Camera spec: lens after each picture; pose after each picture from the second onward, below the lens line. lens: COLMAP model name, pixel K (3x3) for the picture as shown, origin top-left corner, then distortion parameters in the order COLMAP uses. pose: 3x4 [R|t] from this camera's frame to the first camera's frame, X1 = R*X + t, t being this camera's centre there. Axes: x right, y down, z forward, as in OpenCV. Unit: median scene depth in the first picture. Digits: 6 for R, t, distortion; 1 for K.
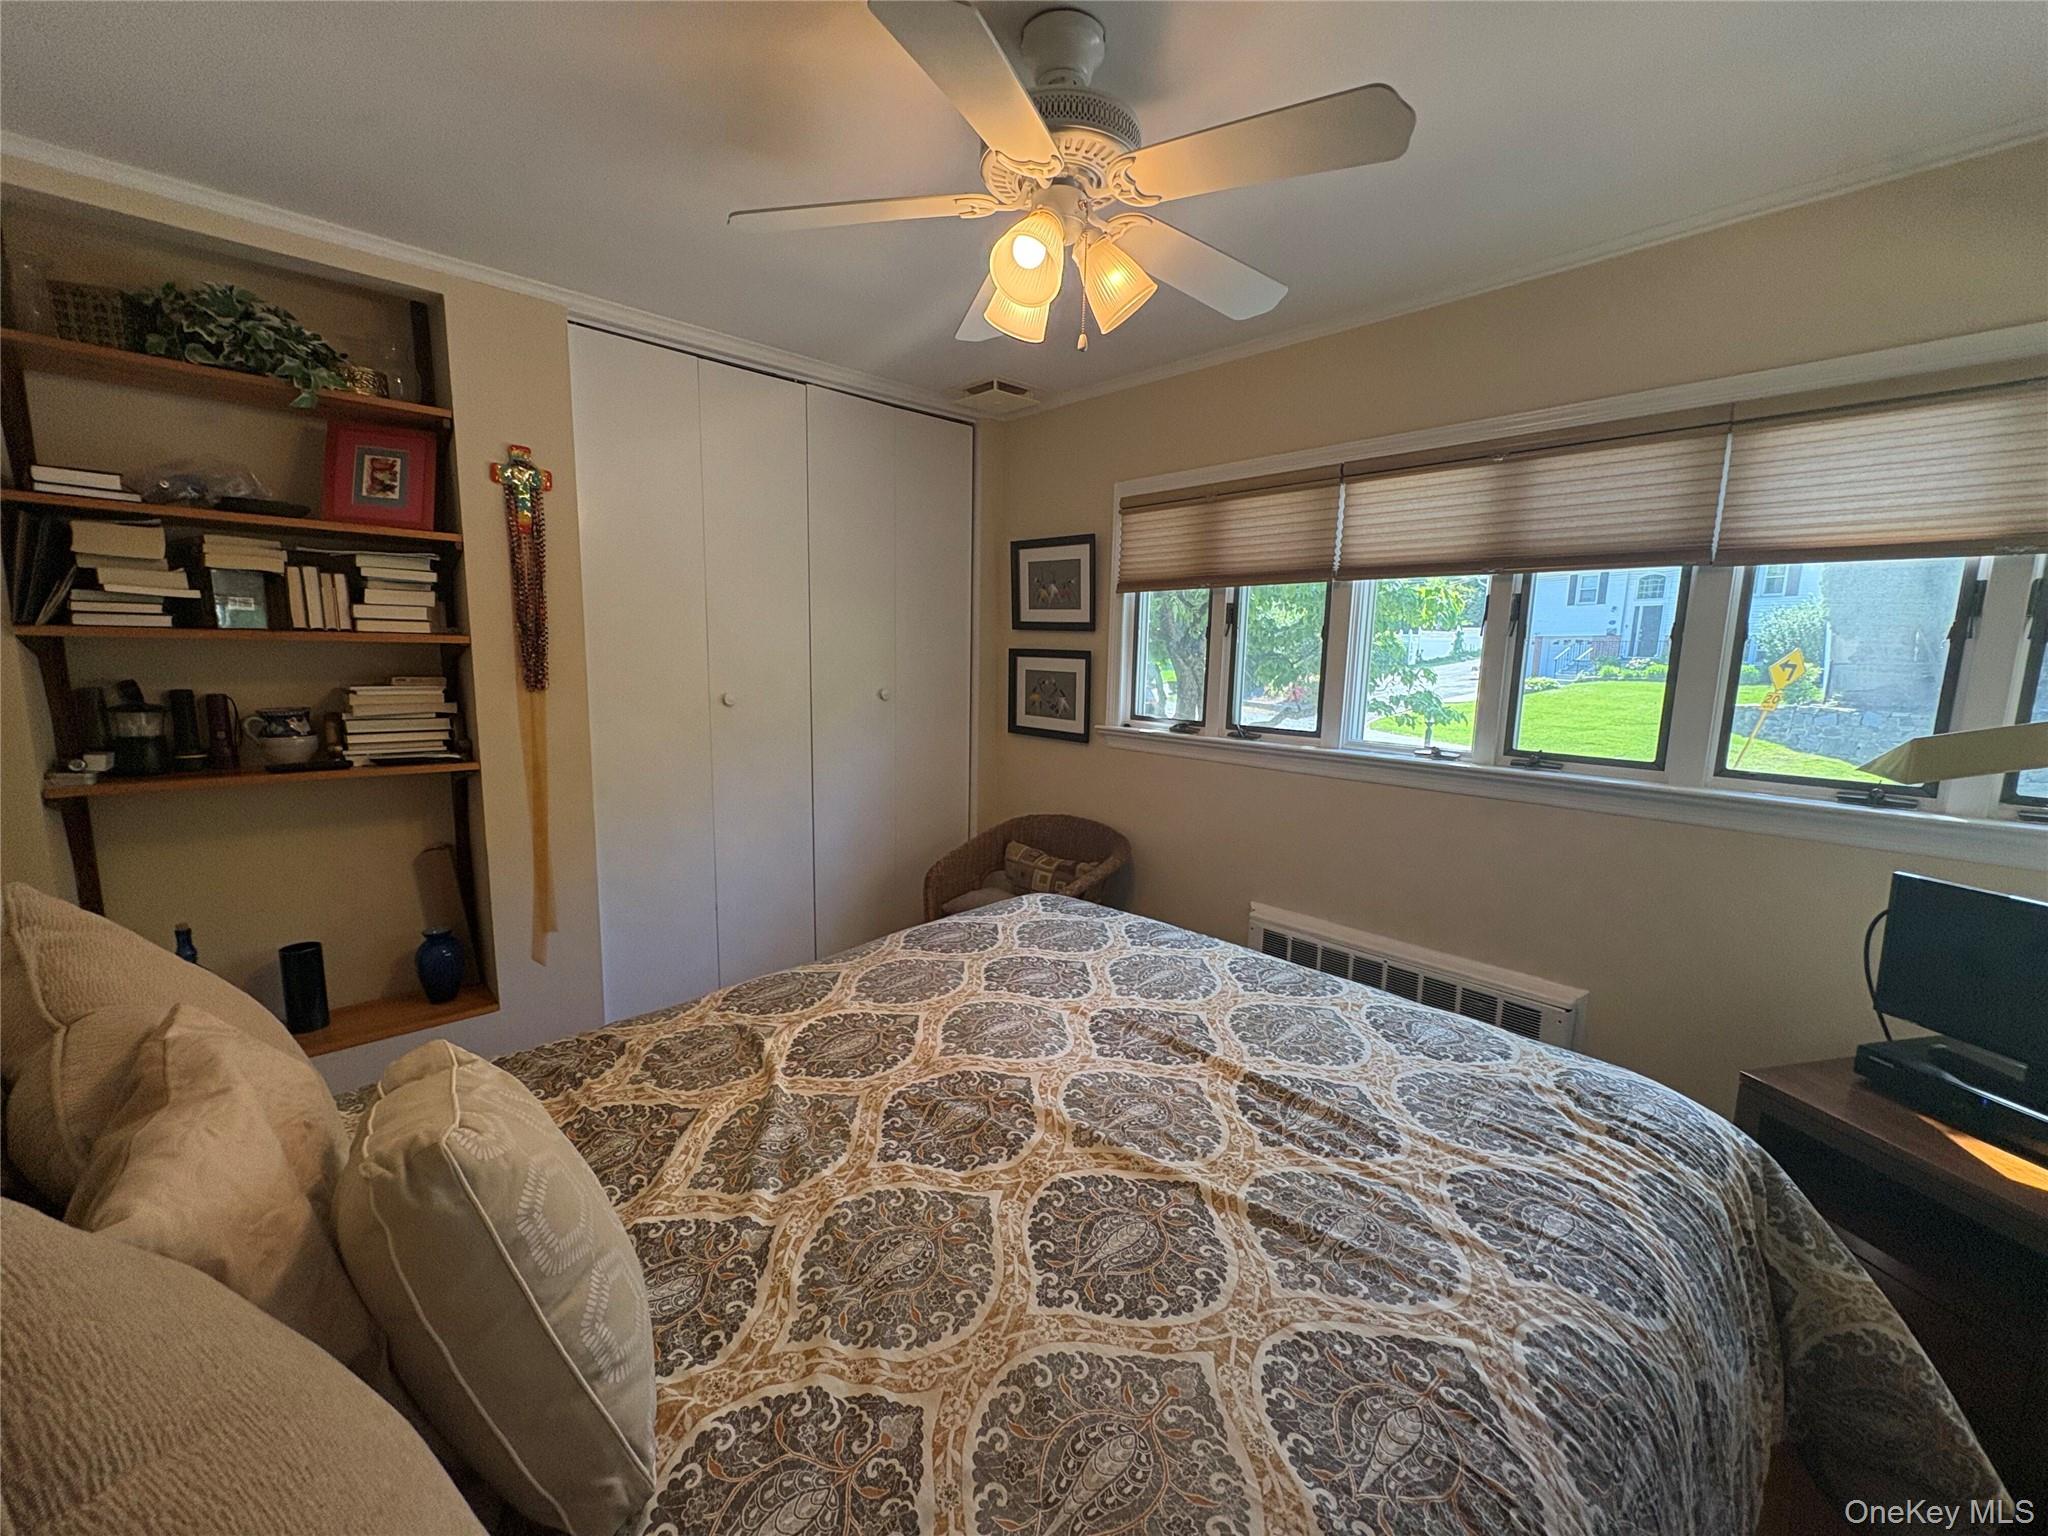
lens RADIAL K [[814.3, 0, 1021.7], [0, 814.3, 768.0], [0, 0, 1]] dist [-0.000936, 0.001110]
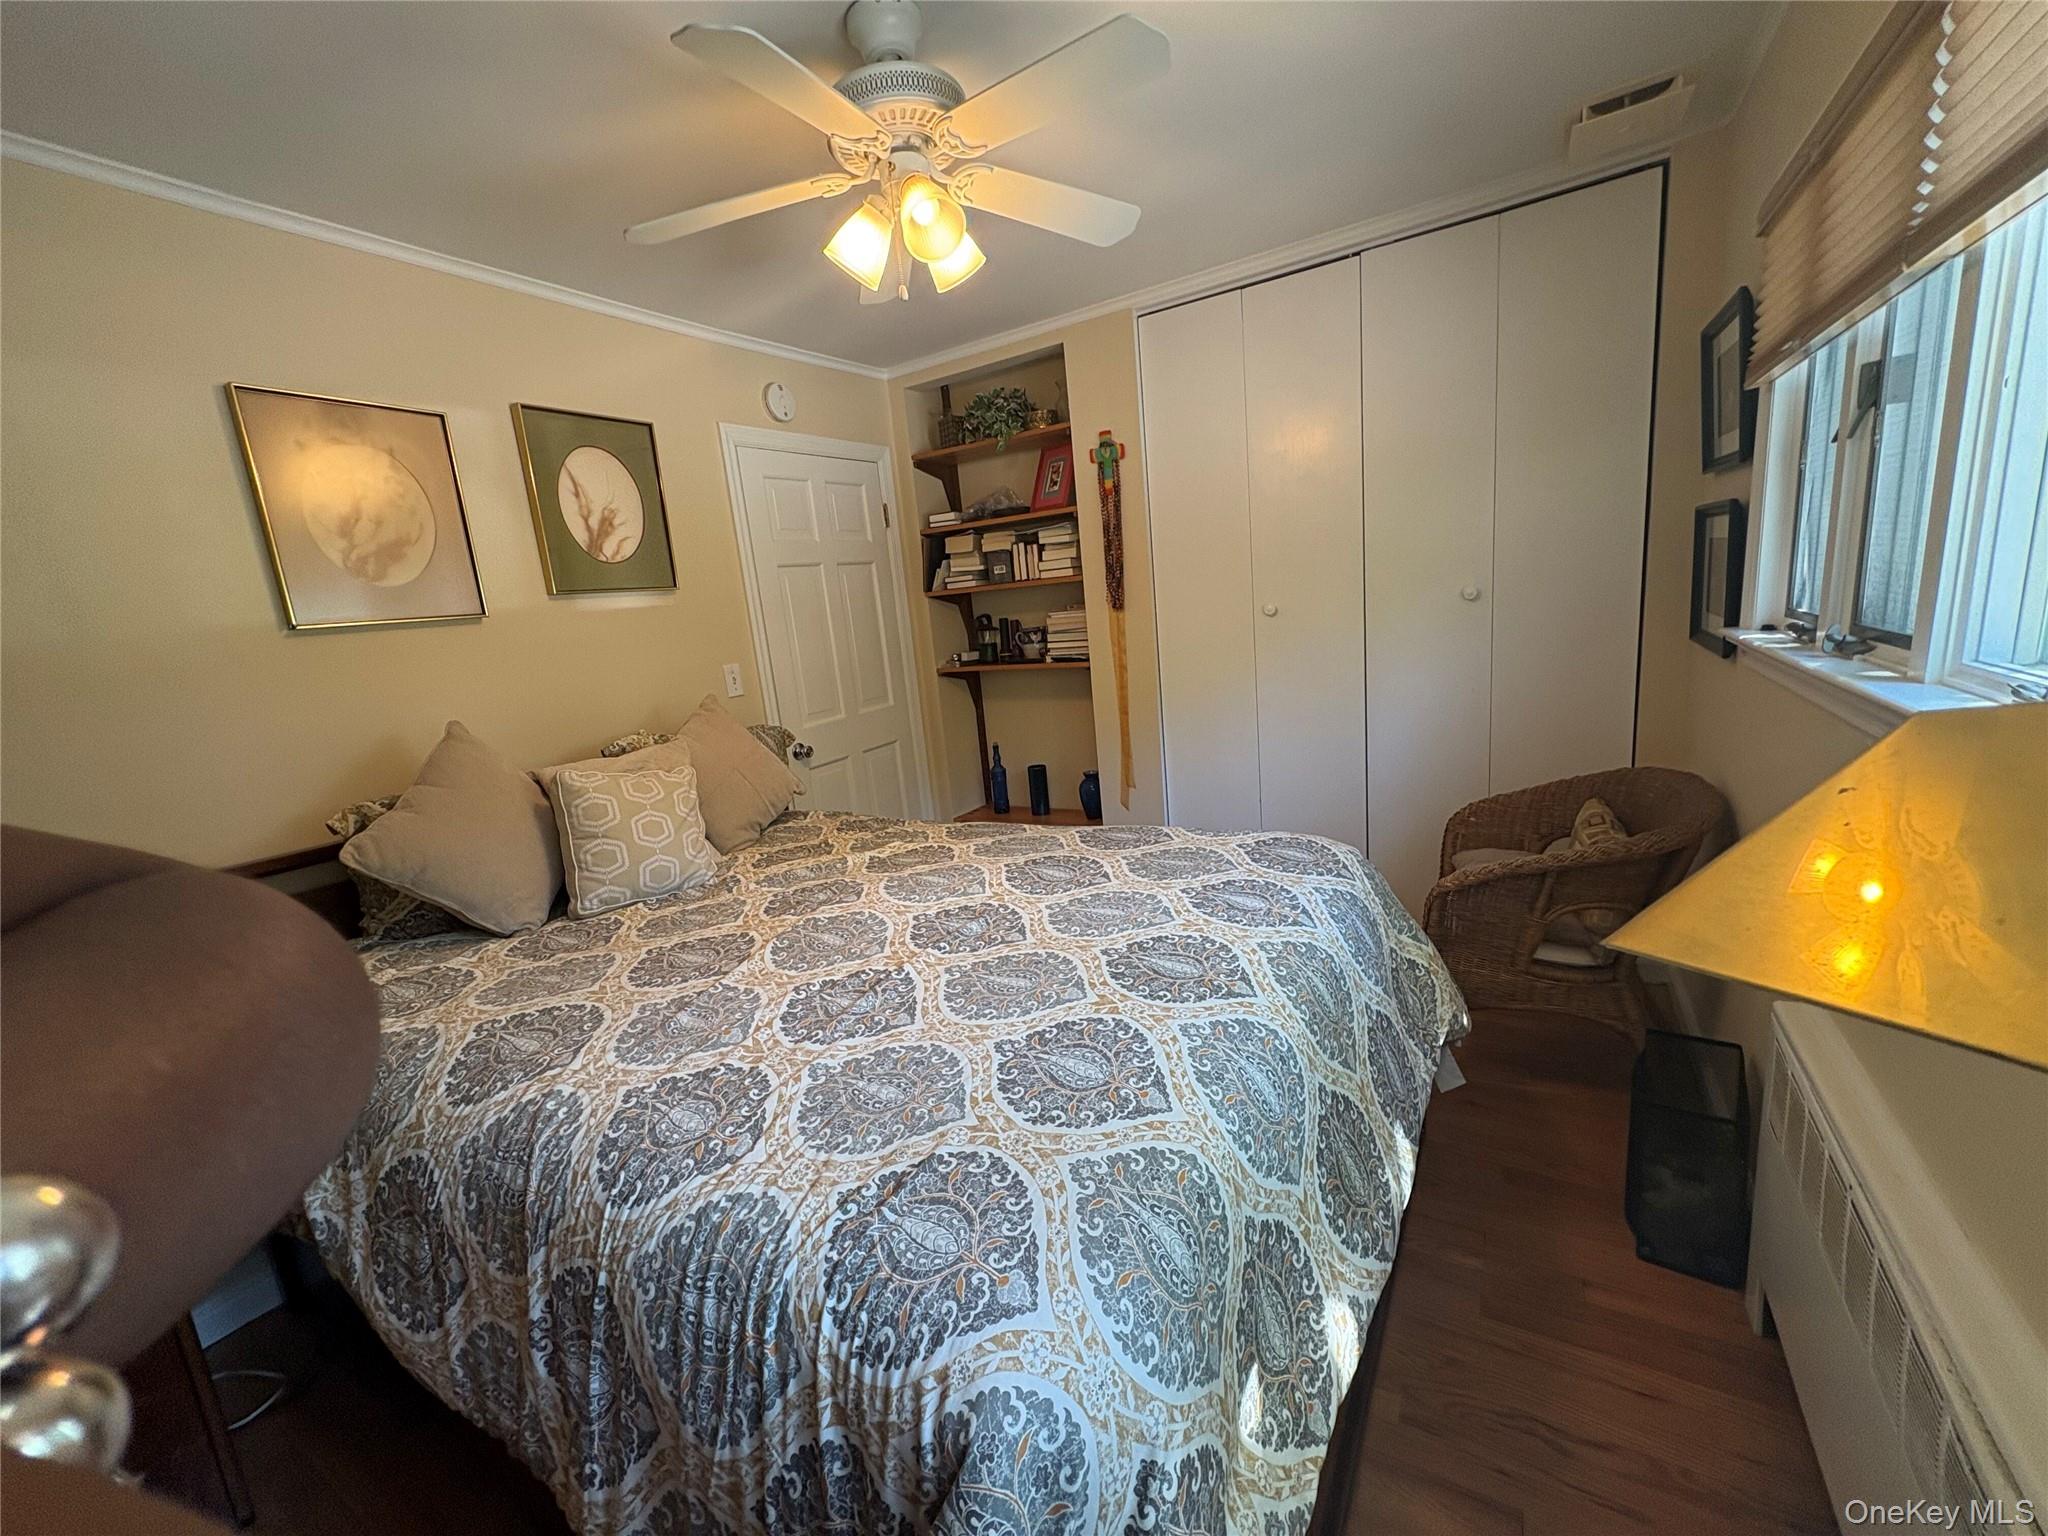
lens RADIAL K [[814.3, 0, 1014.0], [0, 814.3, 765.3], [0, 0, 1]] dist [-0.000936, 0.001110]
pose [[0.259498, 0.146791, -0.954523, 0.821714], [-0.039336, 0.989167, 0.141425, -0.027383], [0.964942, 0.000848, 0.262461, 0.545682]]
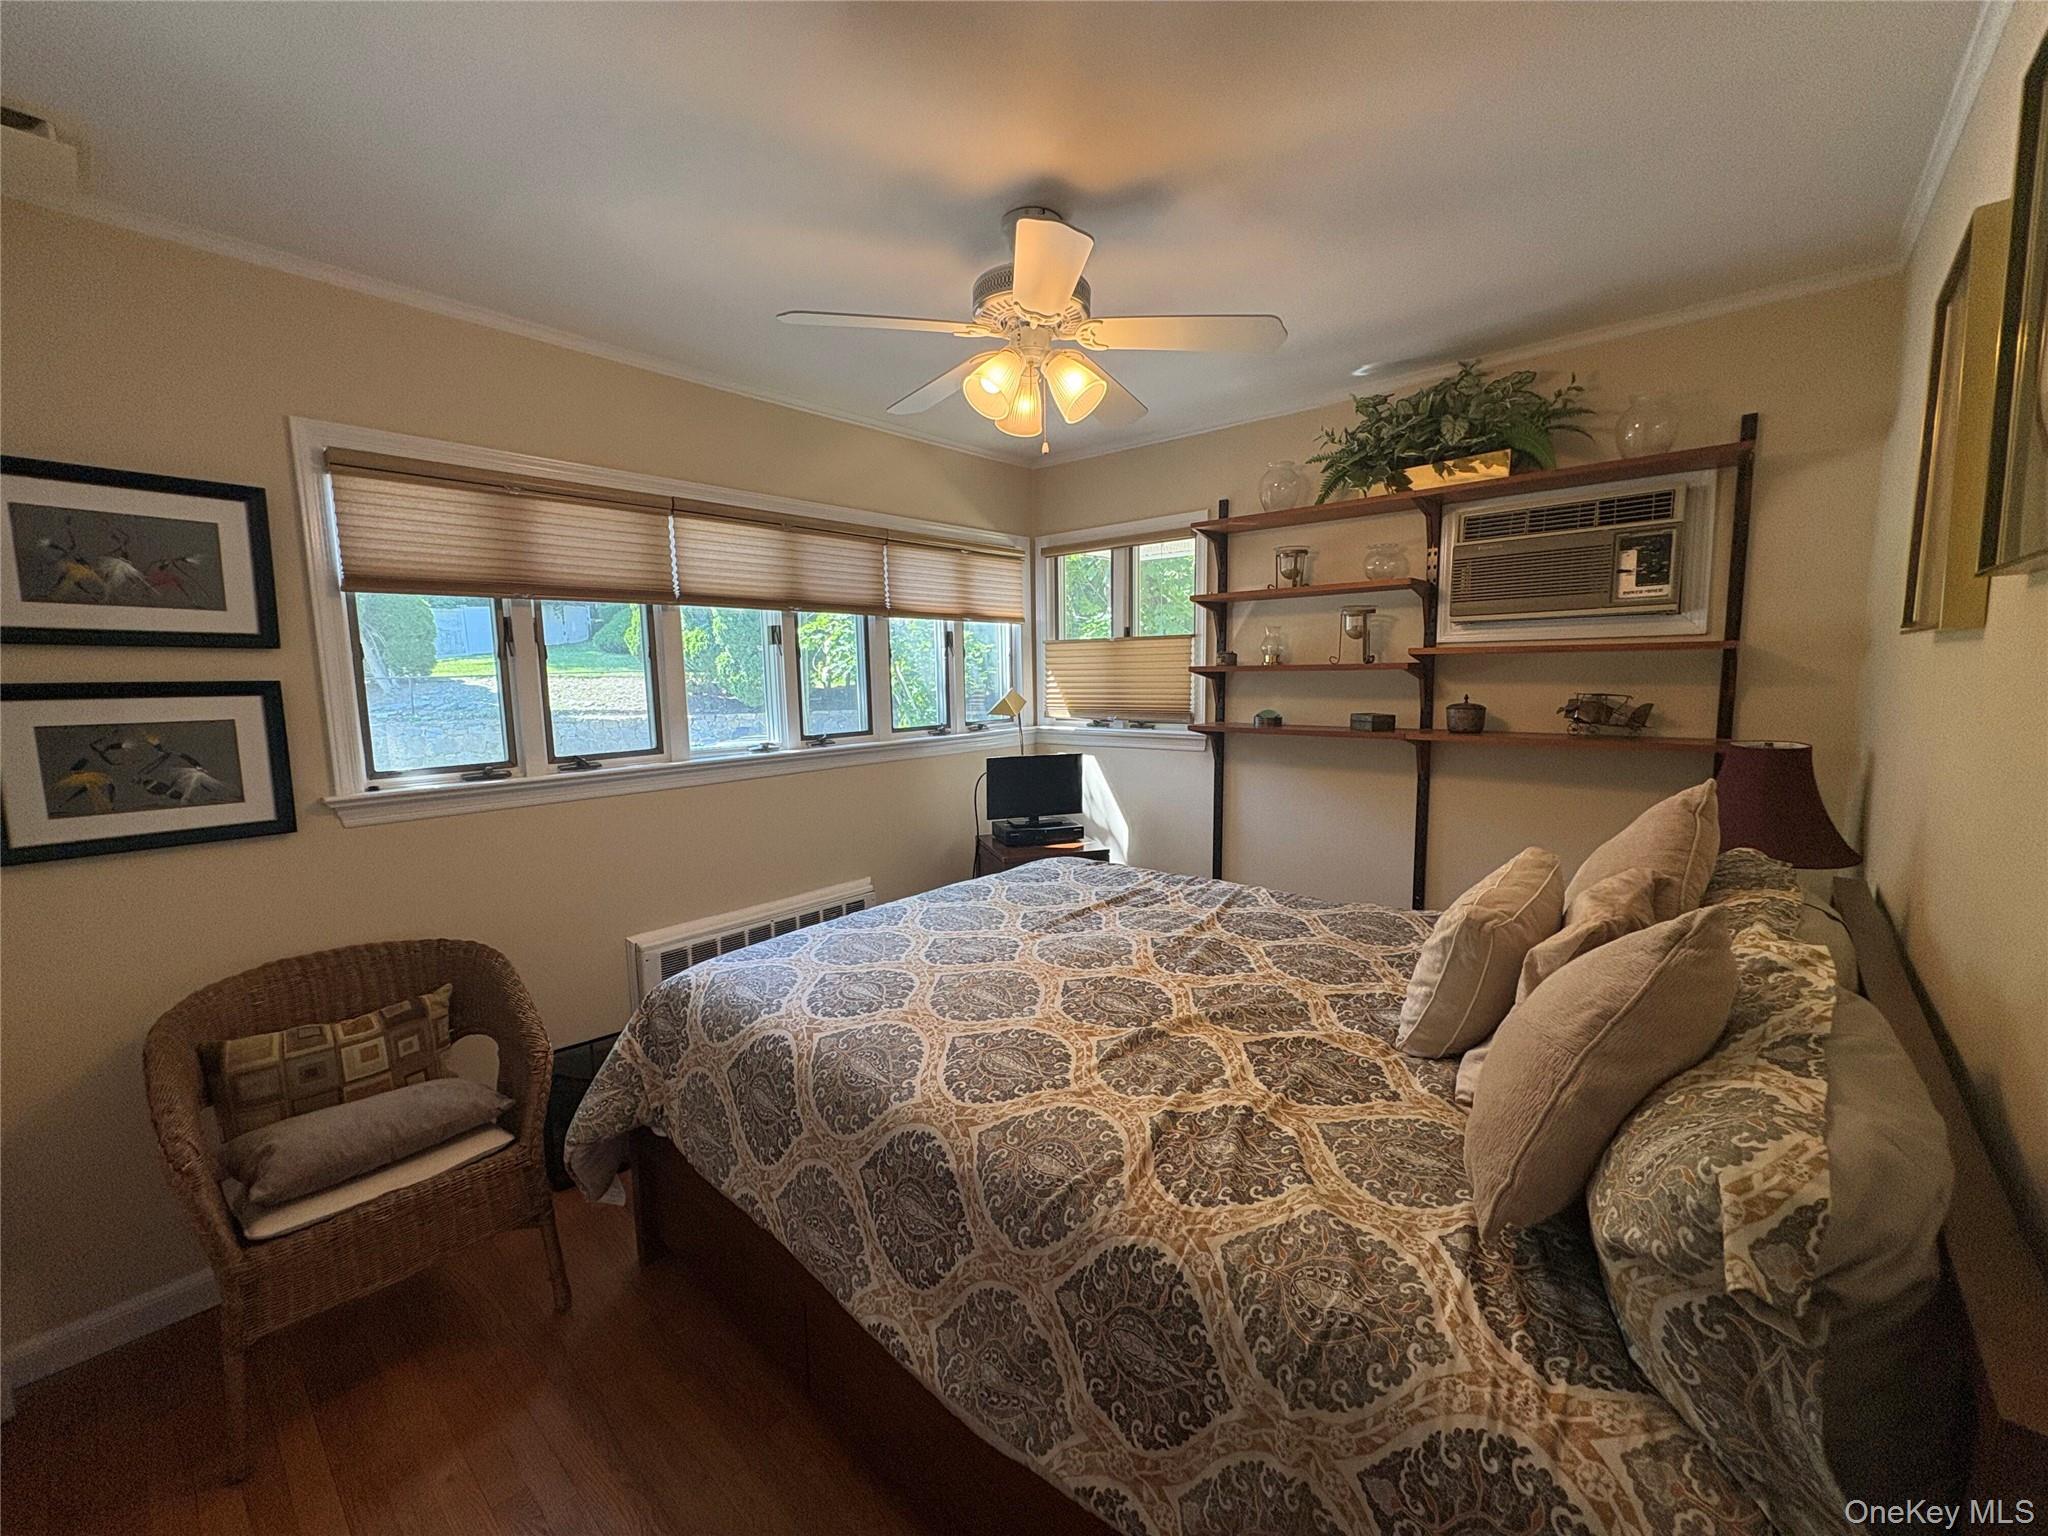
lens RADIAL K [[814.3, 0, 1020.5], [0, 814.3, 767.9], [0, 0, 1]] dist [-0.000936, 0.001110]
pose [[-0.092158, -0.141904, 0.985581, -0.897166], [0.156294, 0.975463, 0.155062, -0.137598], [-0.983402, 0.168331, -0.067718, 0.790775]]
